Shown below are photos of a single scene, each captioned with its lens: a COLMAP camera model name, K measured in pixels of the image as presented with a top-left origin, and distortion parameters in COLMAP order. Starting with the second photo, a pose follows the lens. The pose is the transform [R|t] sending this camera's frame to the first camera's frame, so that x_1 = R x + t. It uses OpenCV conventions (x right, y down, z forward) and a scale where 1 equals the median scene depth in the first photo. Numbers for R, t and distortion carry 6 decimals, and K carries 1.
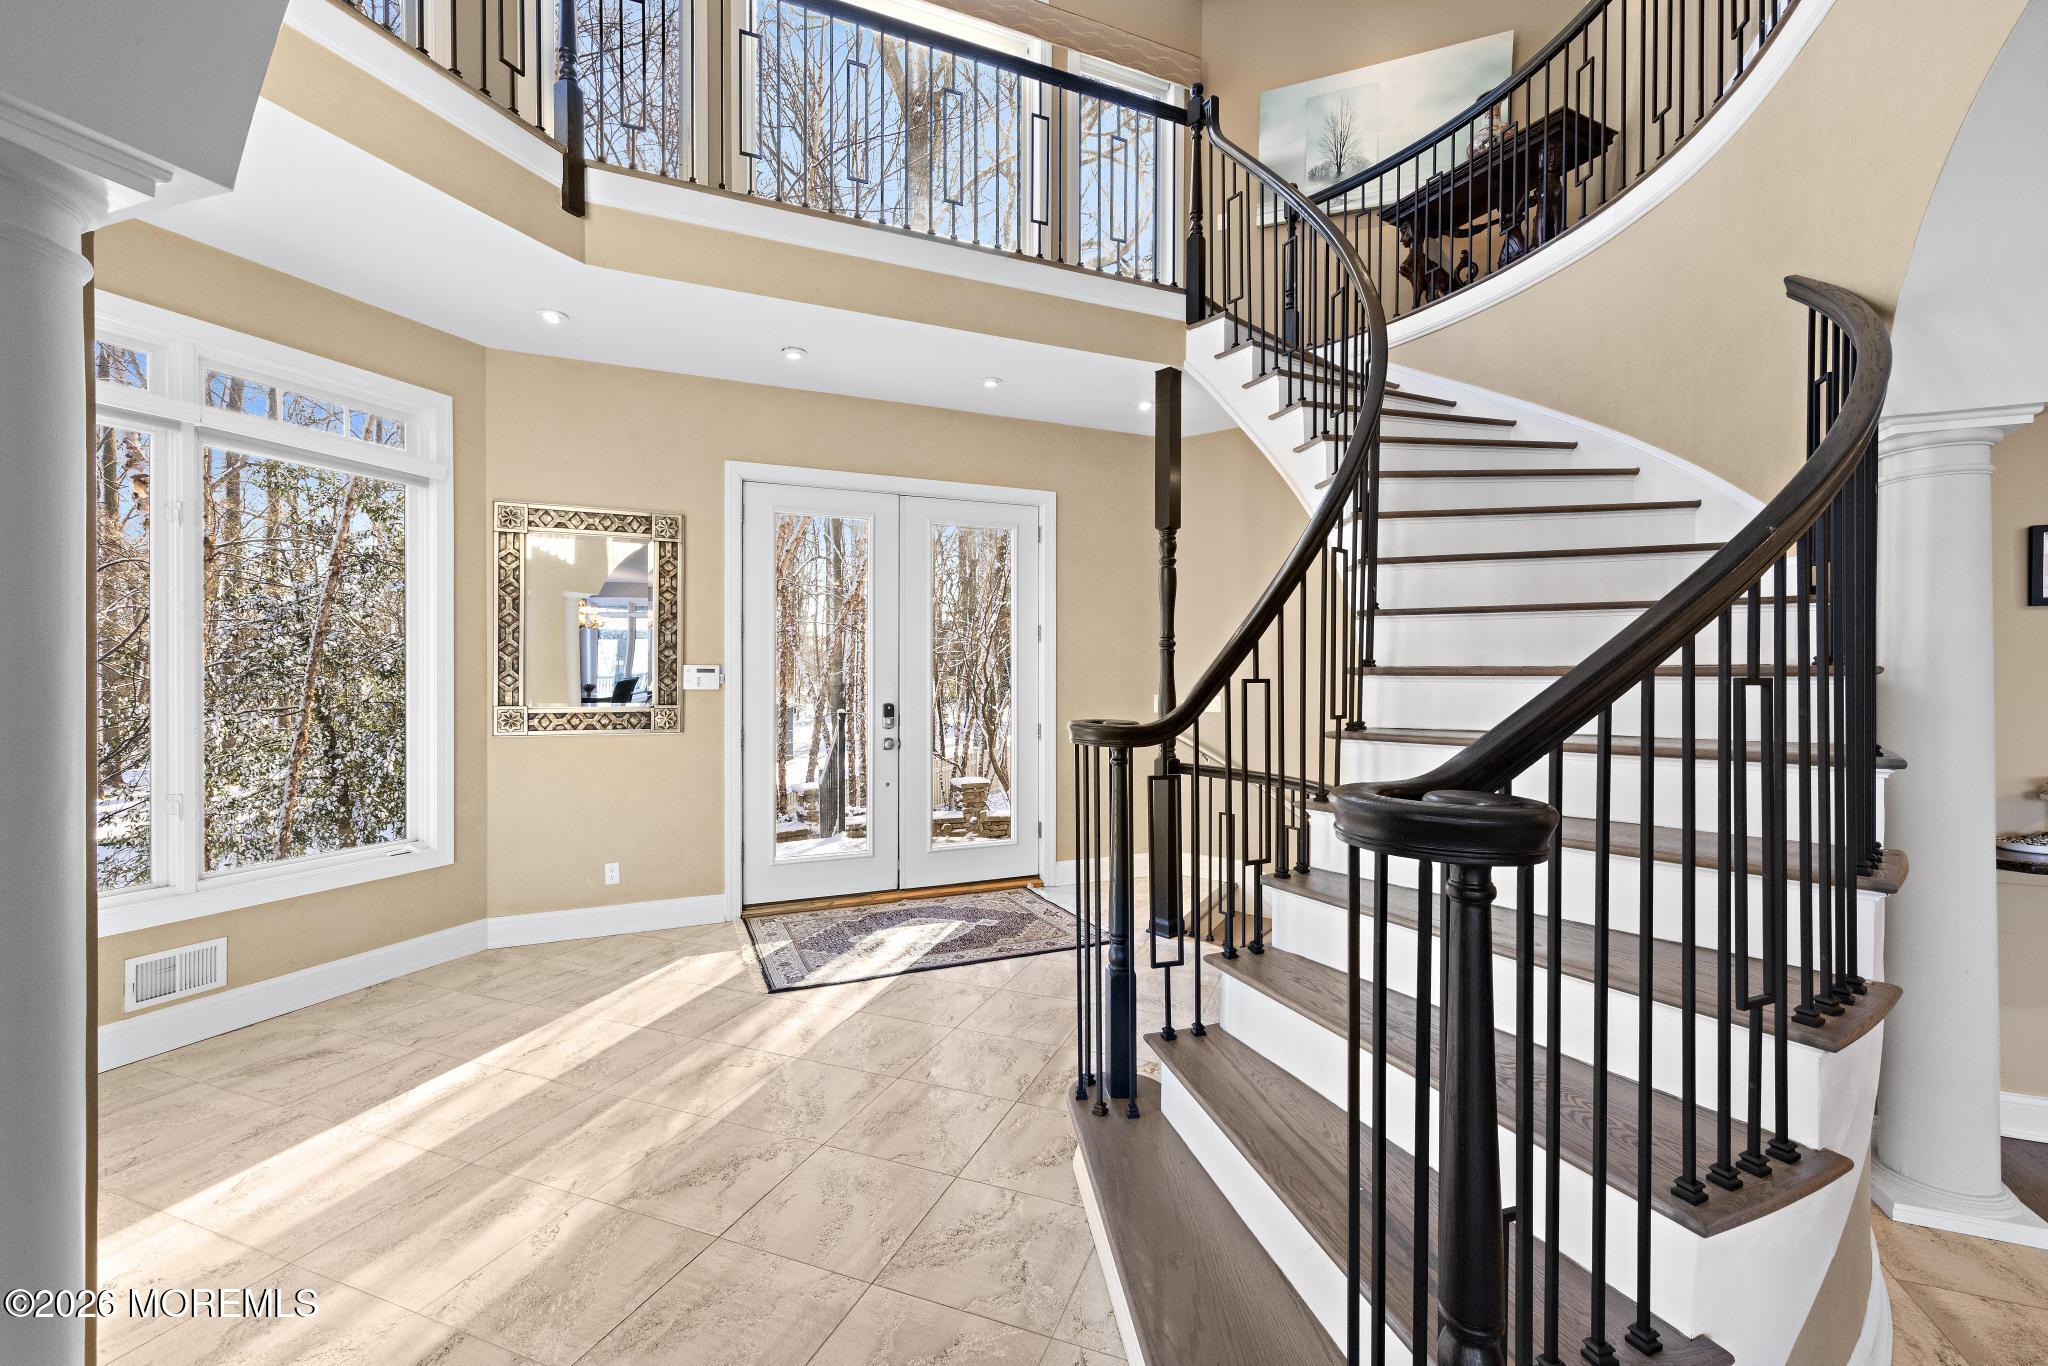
lens RADIAL K [[860.9, 0, 1023.7], [0, 860.9, 669.4], [0, 0, 1]] dist [-0.000534, -0.000001]
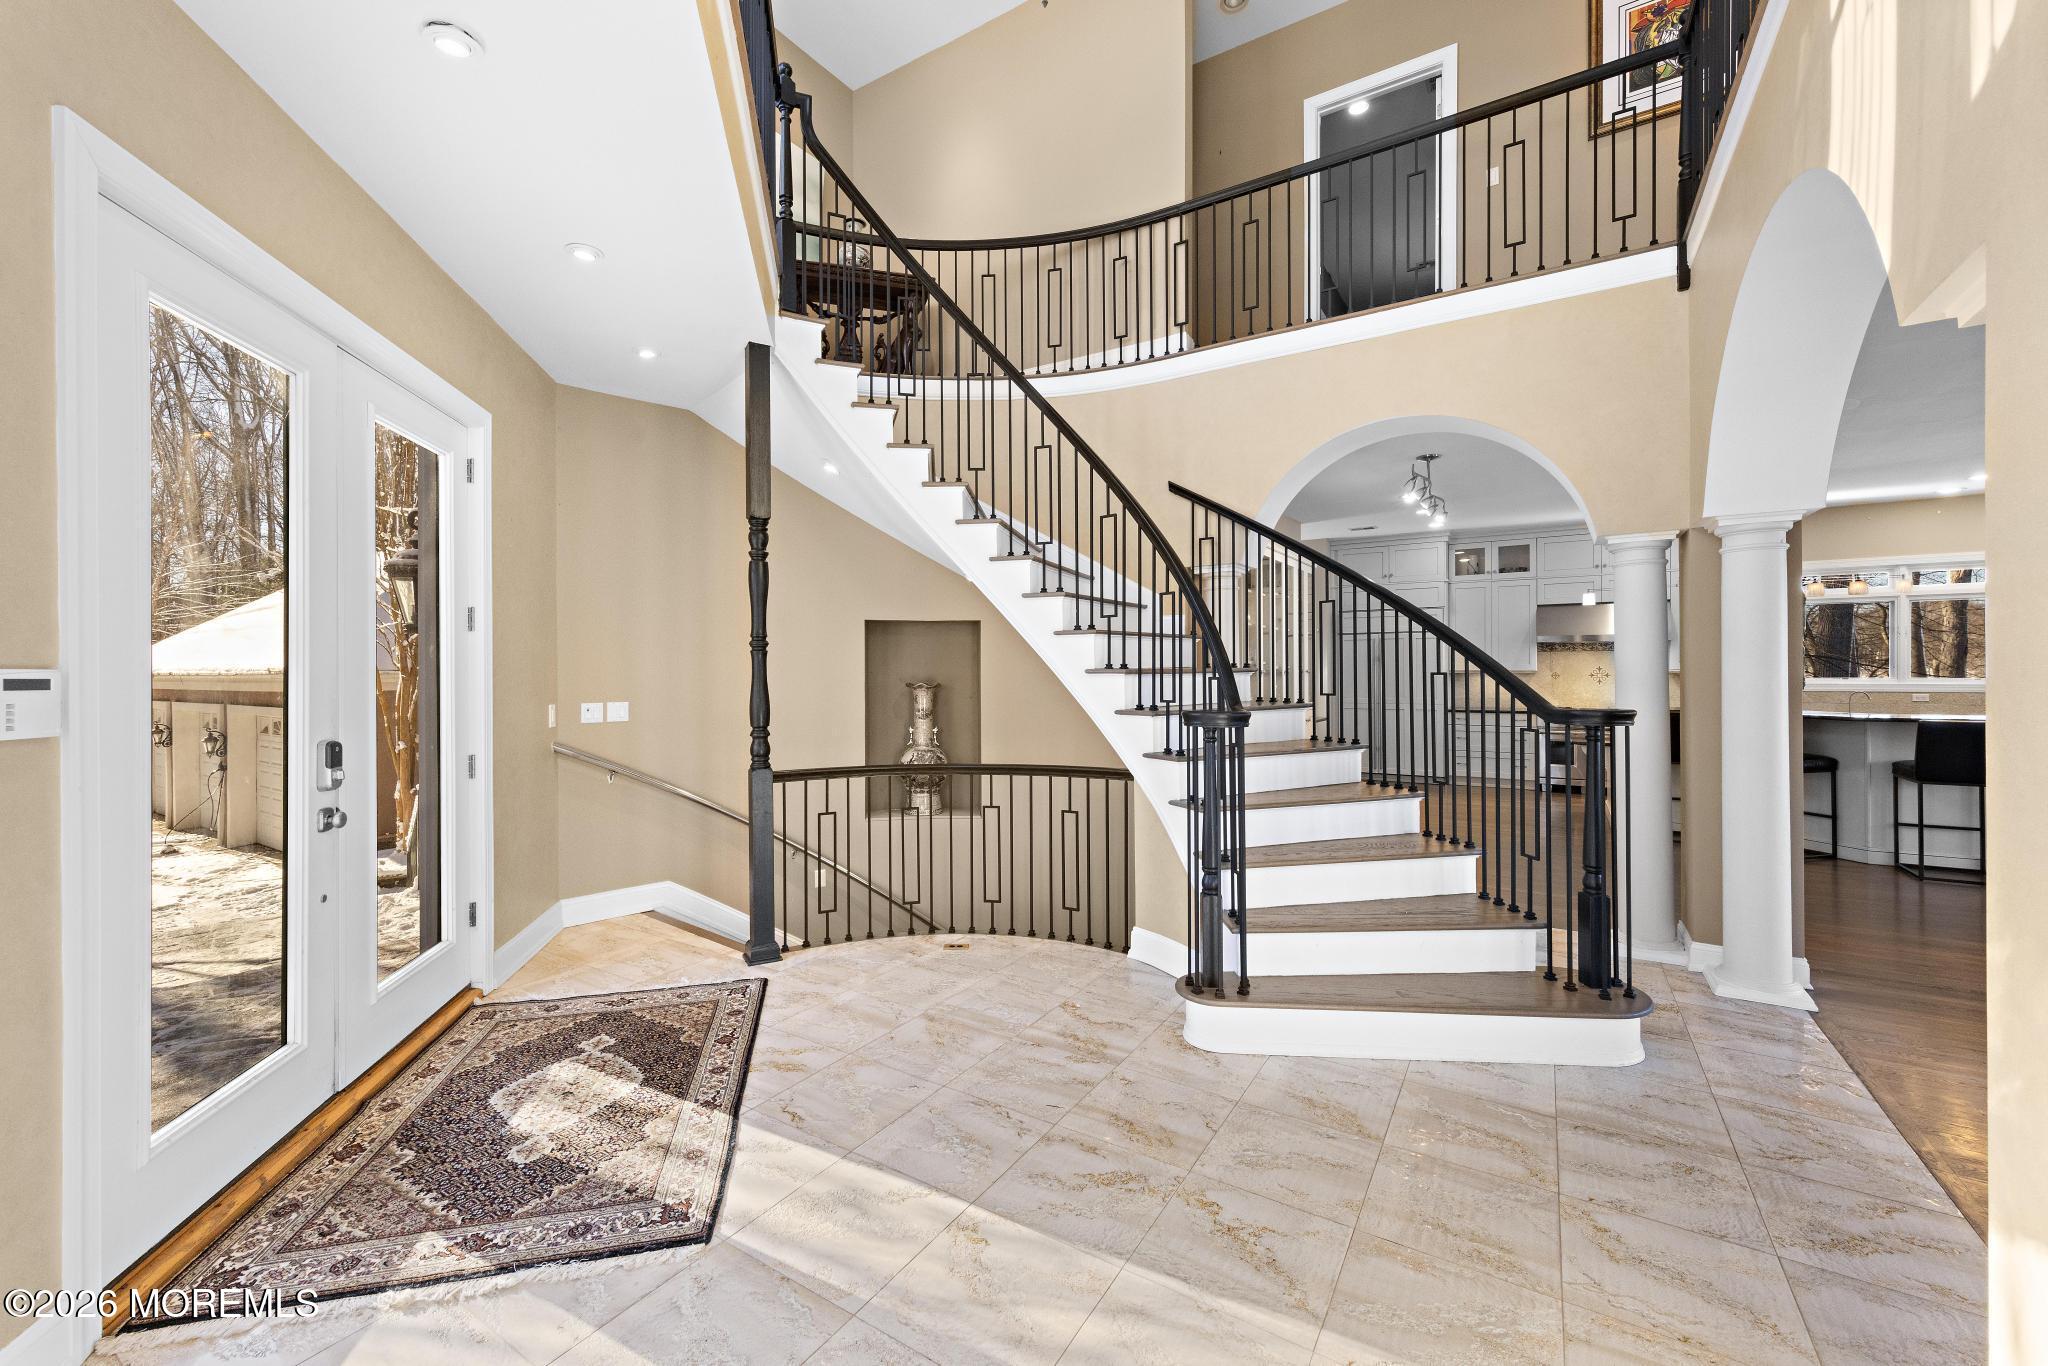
lens RADIAL K [[820.8, 0, 1025.2], [0, 820.8, 677.0], [0, 0, 1]] dist [0.002796, 0.000528]
pose [[0.190925, -0.012835, 0.981521, -0.635953], [0.006817, 0.999908, 0.011750, -0.002830], [-0.981581, 0.004448, 0.190995, 0.558960]]
